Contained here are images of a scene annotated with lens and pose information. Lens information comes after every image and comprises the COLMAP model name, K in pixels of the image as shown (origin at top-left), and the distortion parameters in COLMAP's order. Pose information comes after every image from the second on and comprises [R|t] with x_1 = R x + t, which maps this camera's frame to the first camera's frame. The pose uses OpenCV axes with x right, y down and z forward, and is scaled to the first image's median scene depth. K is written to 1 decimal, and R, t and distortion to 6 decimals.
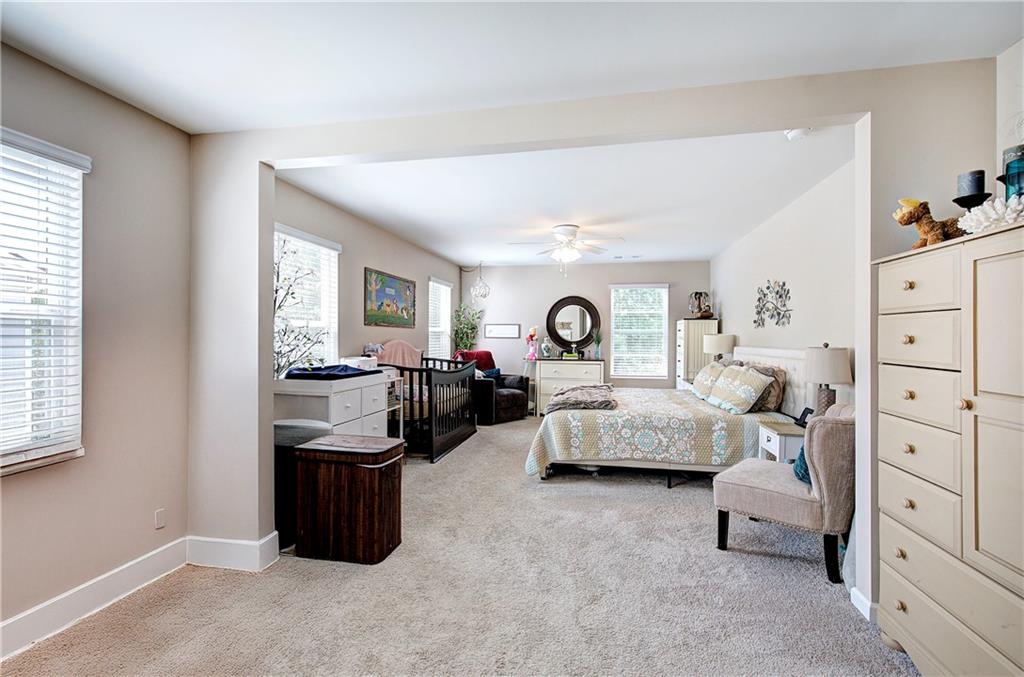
lens RADIAL K [[433.7, 0, 515.5], [0, 433.7, 334.3], [0, 0, 1]] dist [-0.000694, -0.000028]
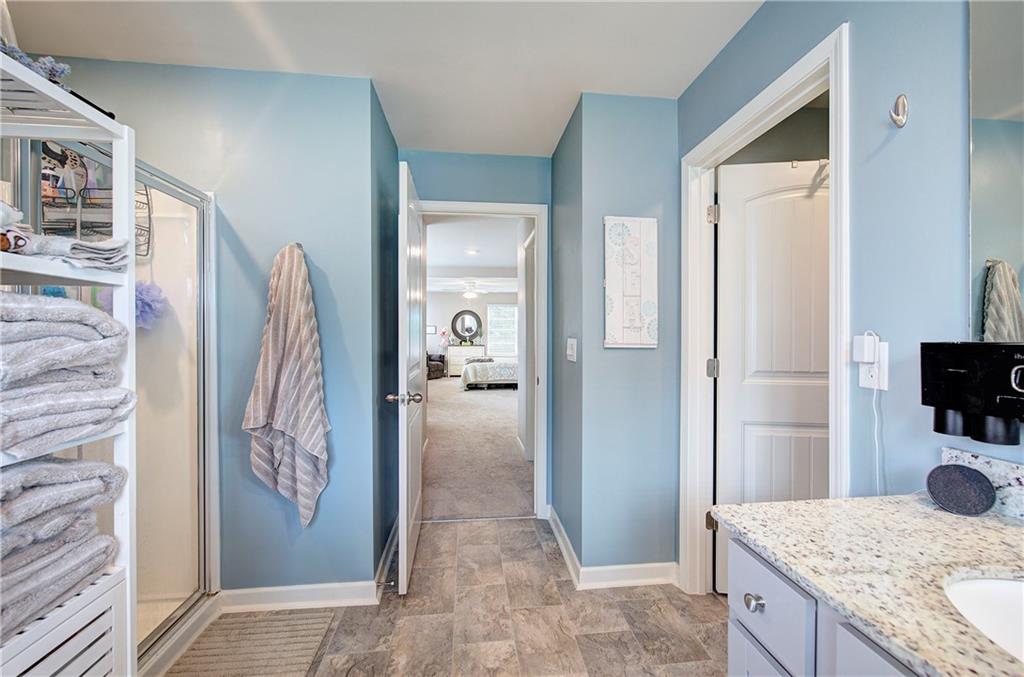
lens RADIAL K [[433.7, 0, 515.5], [0, 433.7, 334.3], [0, 0, 1]] dist [-0.000694, -0.000028]
pose [[0.951299, -0.002719, 0.308259, -0.243519], [0.000822, 0.999980, 0.006281, -0.000671], [-0.308270, -0.005722, 0.951282, -0.822159]]
